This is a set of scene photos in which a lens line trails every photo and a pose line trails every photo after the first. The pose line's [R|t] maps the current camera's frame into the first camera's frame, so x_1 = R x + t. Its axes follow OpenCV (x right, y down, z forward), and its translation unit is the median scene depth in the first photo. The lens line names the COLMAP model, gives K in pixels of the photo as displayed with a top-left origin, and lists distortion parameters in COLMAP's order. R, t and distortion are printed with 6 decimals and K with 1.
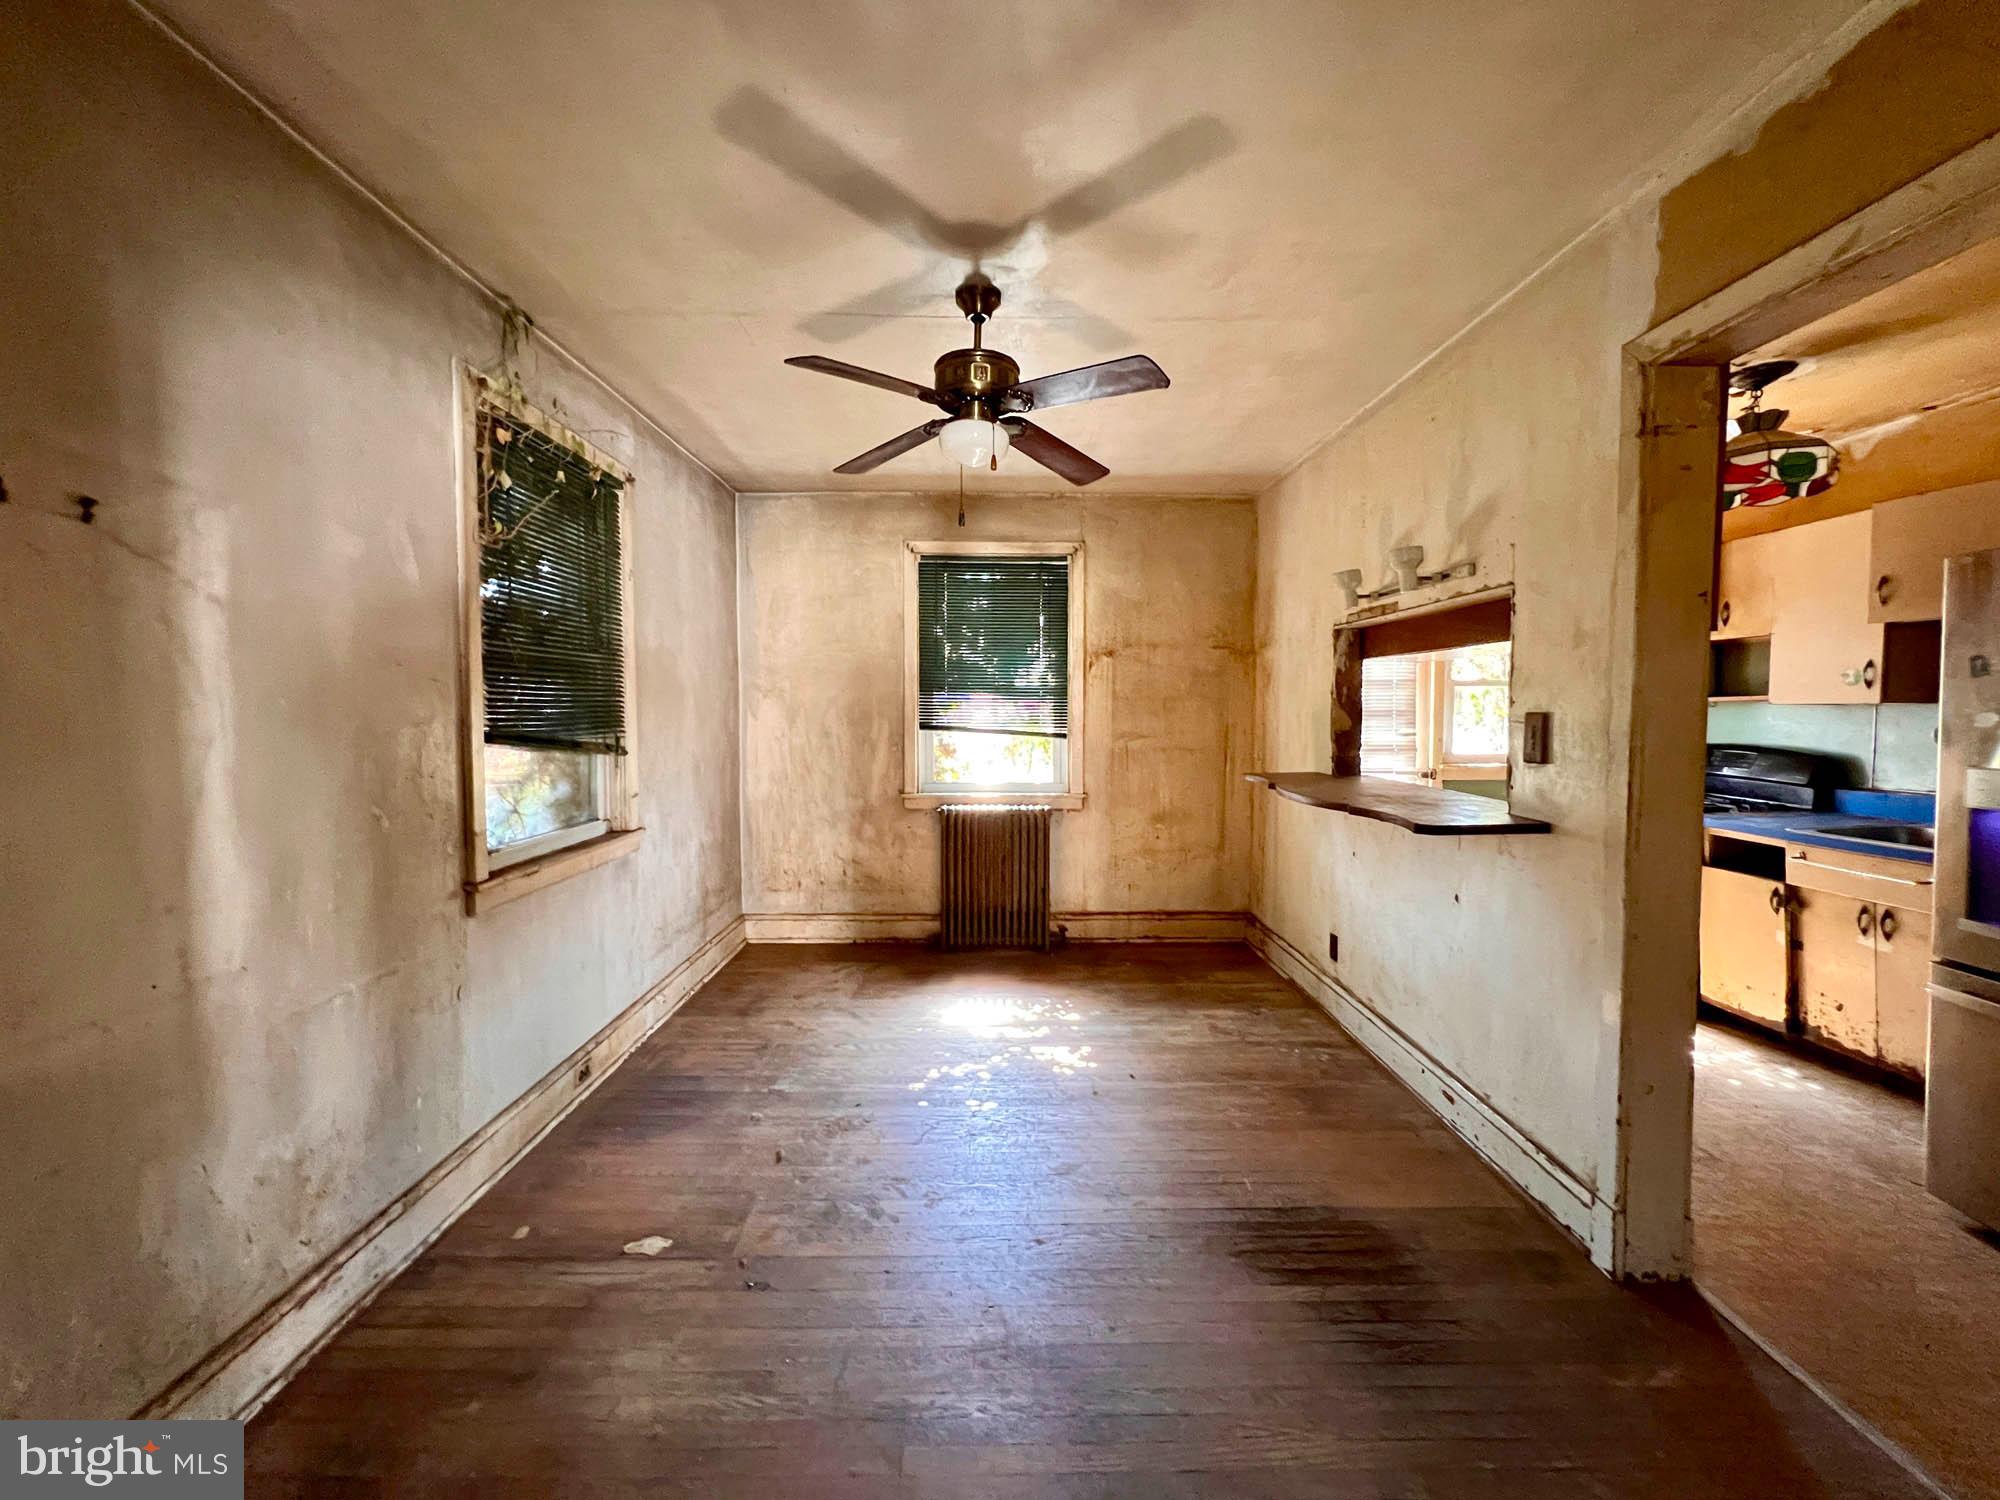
lens RADIAL K [[800.5, 0, 1000.0], [0, 800.5, 750.0], [0, 0, 1]] dist [0.000528, -0.000177]
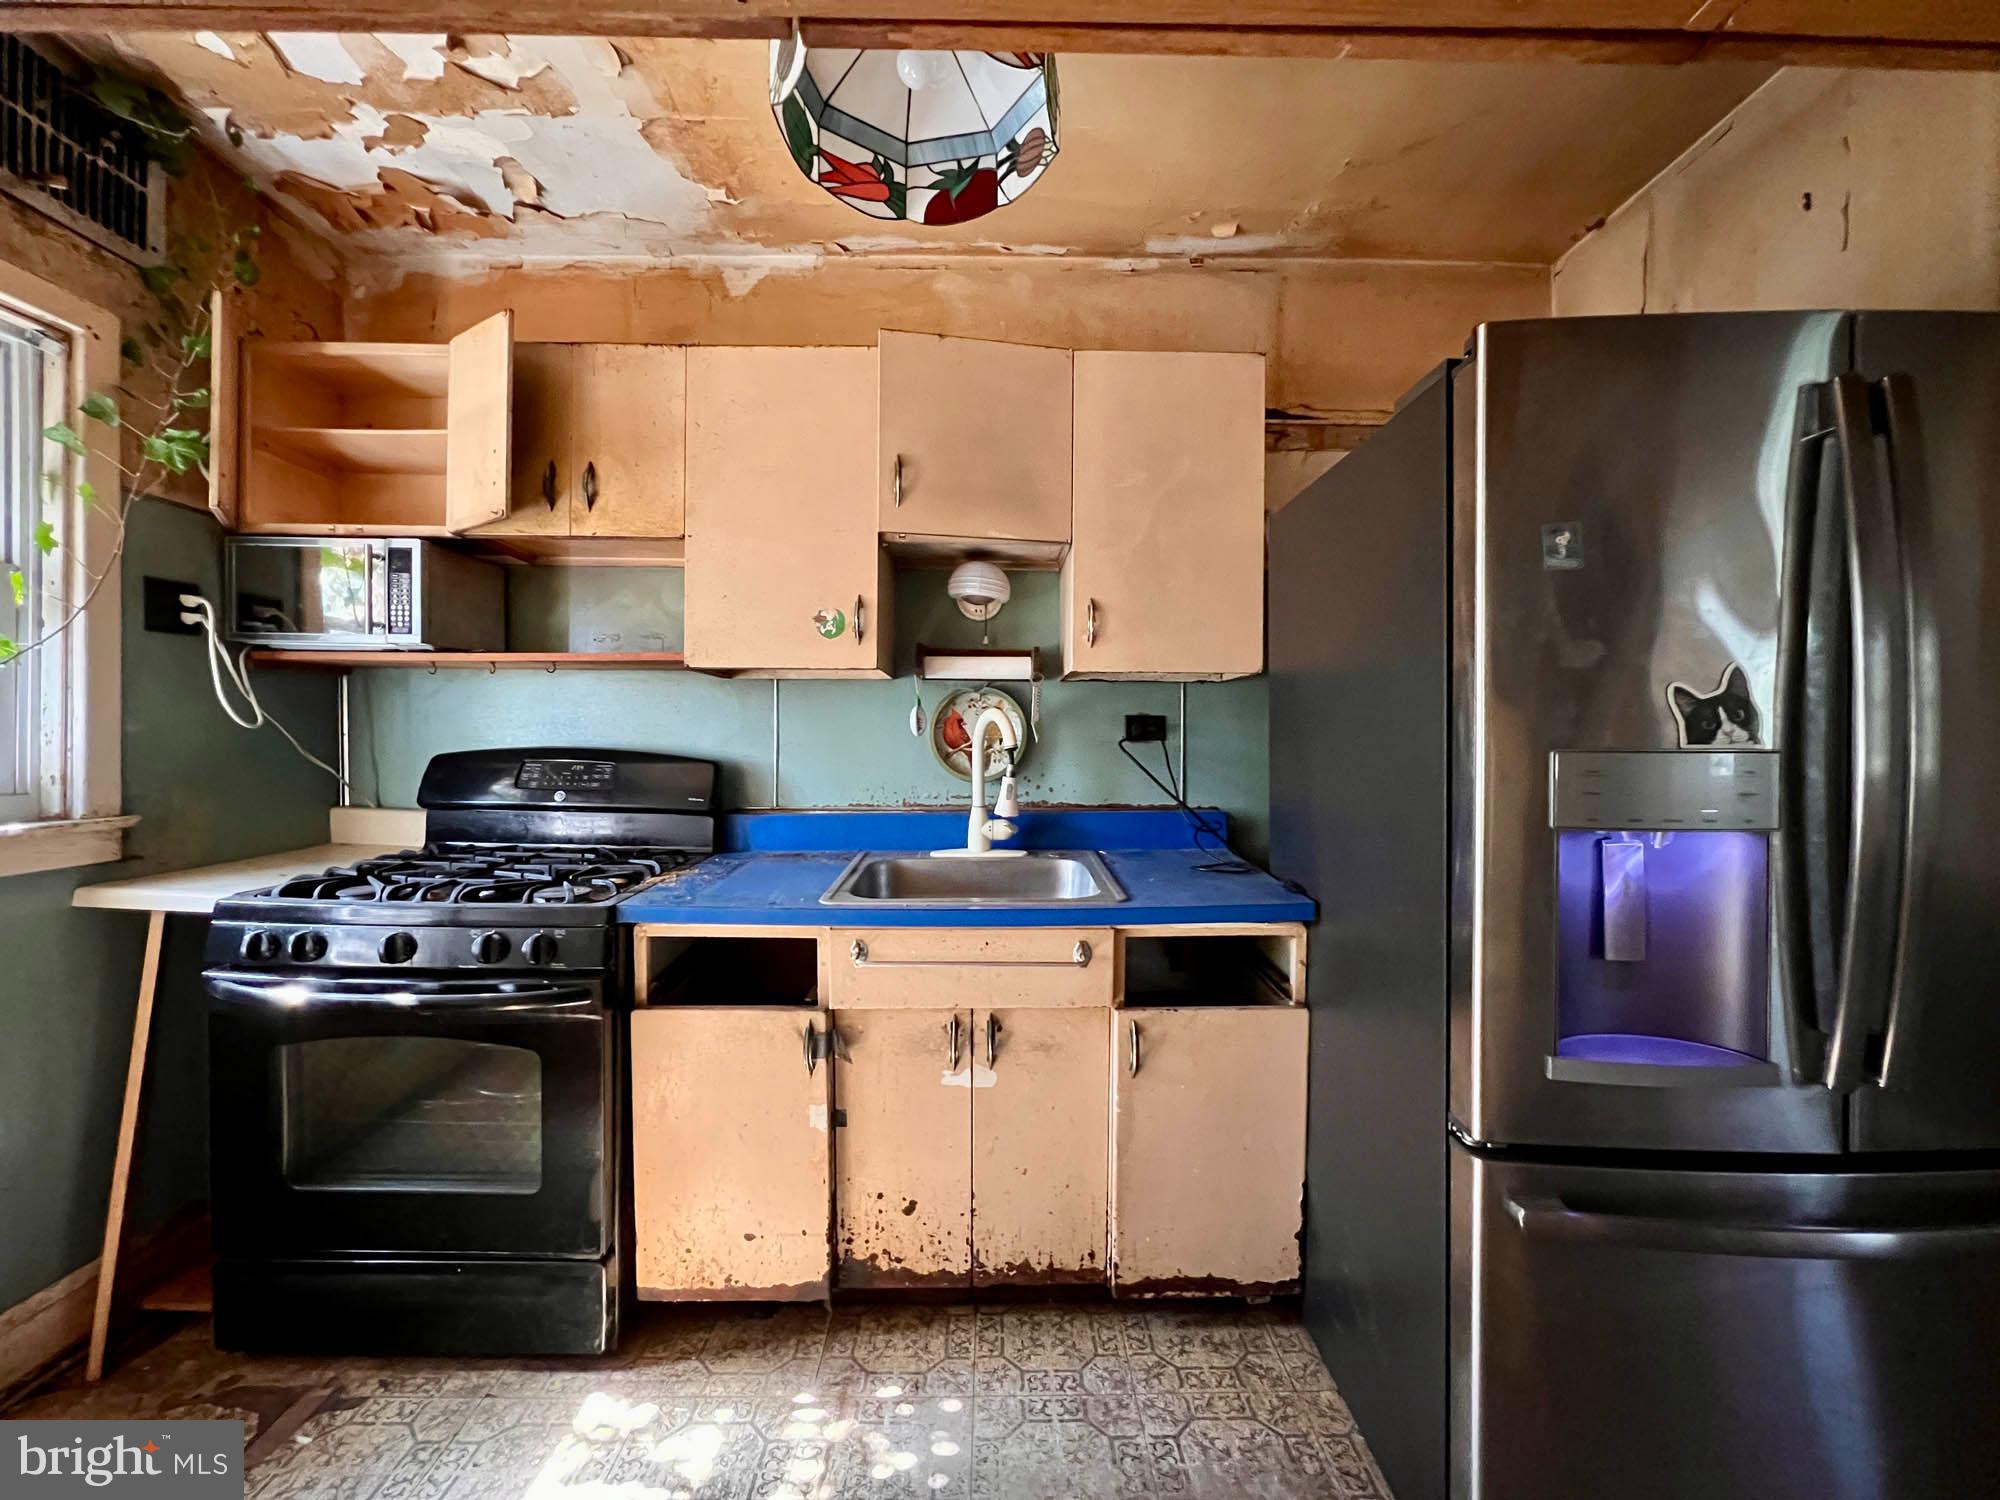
lens RADIAL K [[800.5, 0, 1000.0], [0, 800.5, 750.0], [0, 0, 1]] dist [0.000528, -0.000177]
pose [[0.000136, -0.007360, 0.999973, 0.482400], [0.044035, 0.999003, 0.007347, 0.003202], [-0.999030, 0.044033, 0.000460, 0.897192]]
